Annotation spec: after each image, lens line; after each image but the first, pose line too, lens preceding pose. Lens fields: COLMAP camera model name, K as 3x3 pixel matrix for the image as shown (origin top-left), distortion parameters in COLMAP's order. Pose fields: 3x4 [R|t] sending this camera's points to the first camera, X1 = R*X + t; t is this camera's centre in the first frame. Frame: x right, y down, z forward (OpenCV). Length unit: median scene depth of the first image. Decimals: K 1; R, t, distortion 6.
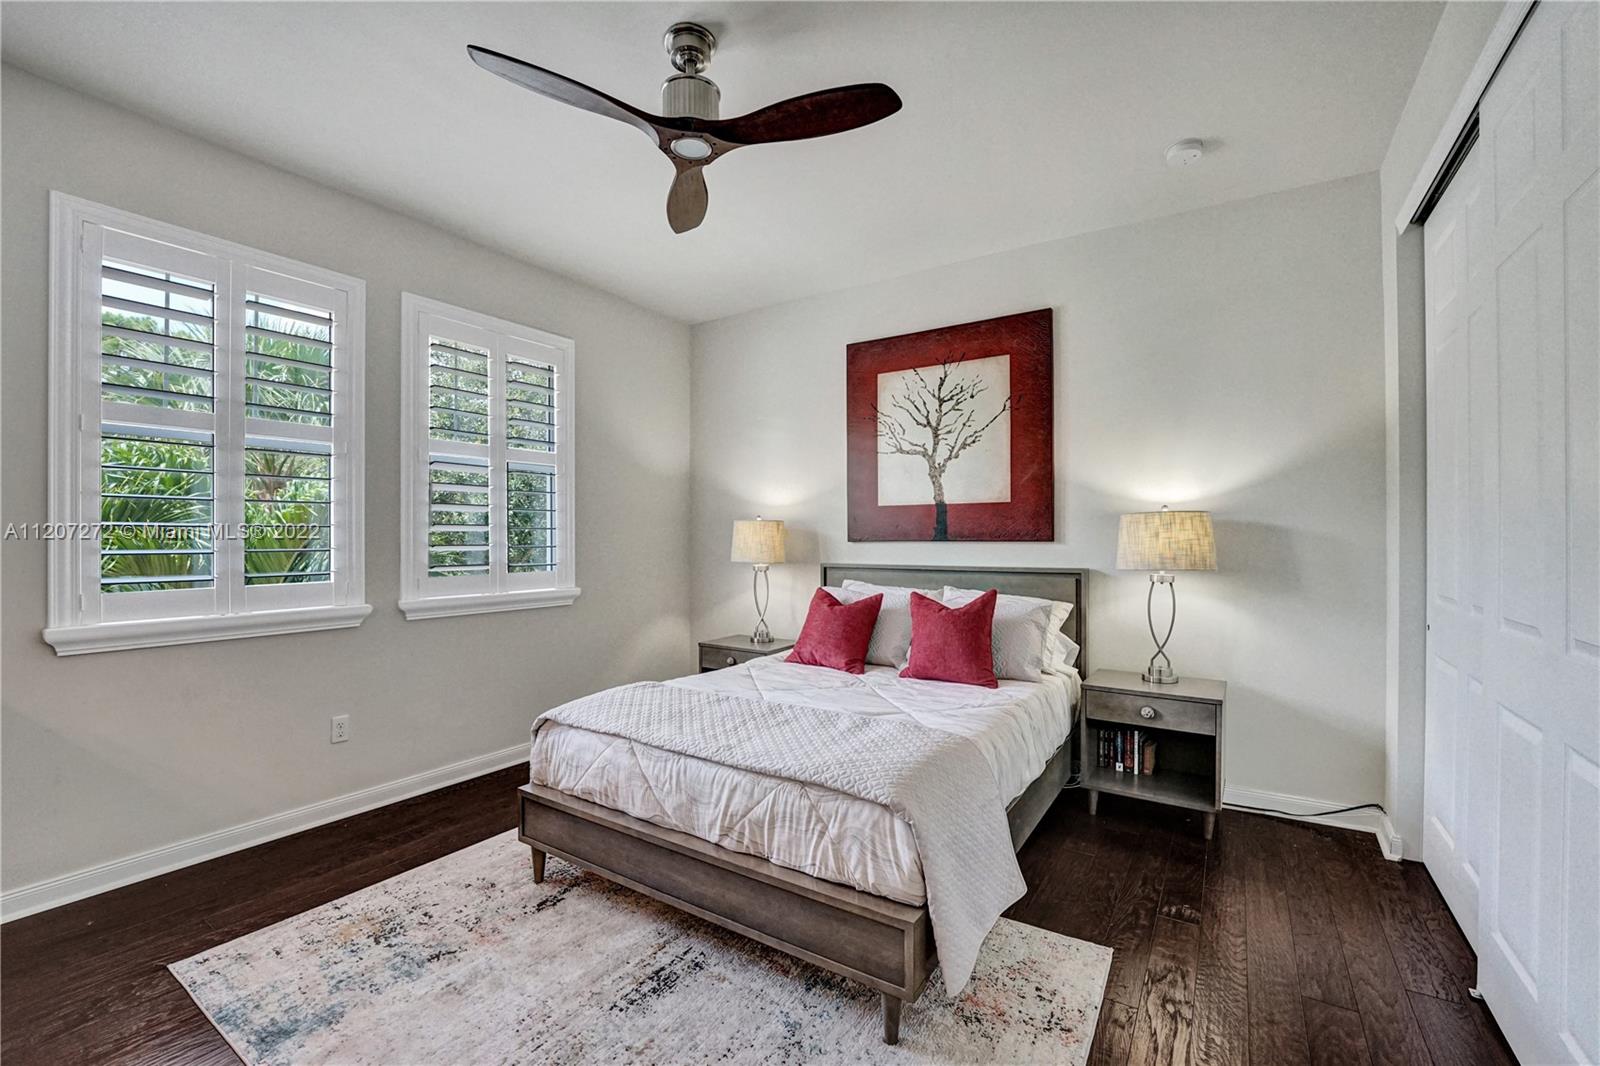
lens RADIAL K [[668.7, 0, 799.7], [0, 668.7, 538.1], [0, 0, 1]] dist [-0.019857, -0.000187]
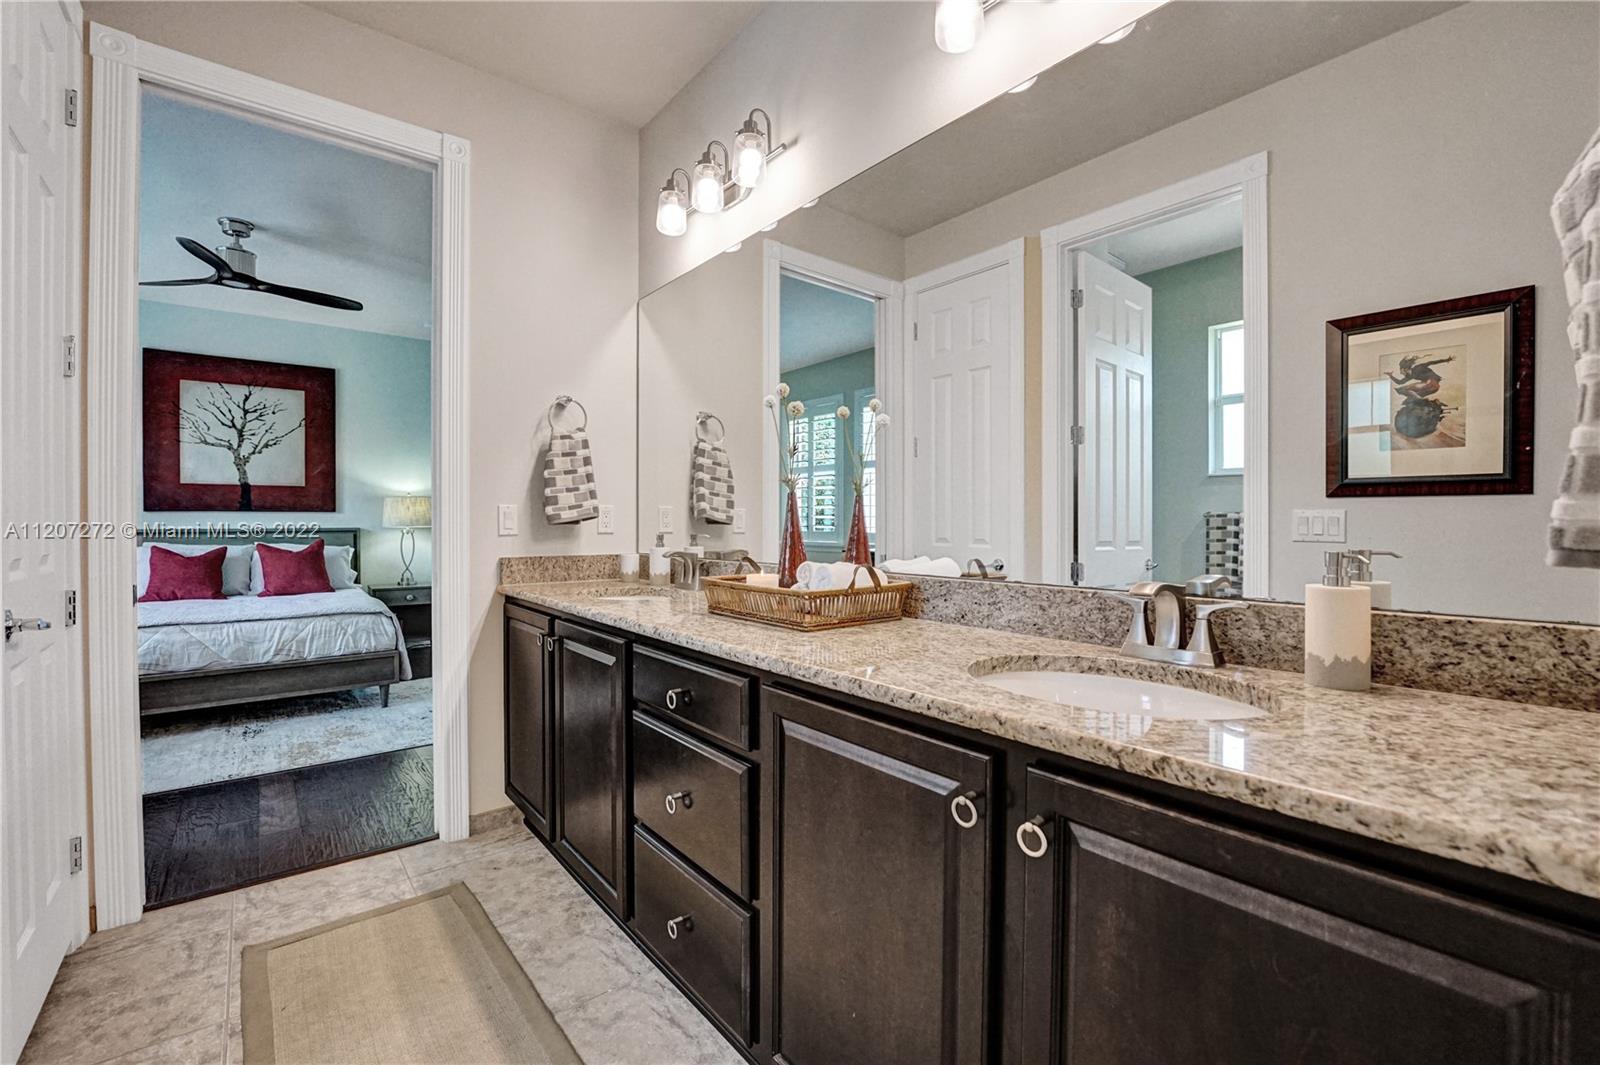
lens RADIAL K [[662.0, 0, 802.4], [0, 662.0, 528.9], [0, 0, 1]] dist [-0.027978, 0.001325]
pose [[0.302613, -0.008706, 0.953074, -0.797369], [-0.000170, 0.999958, 0.009189, 0.031806], [-0.953113, -0.002943, 0.302599, -0.574983]]
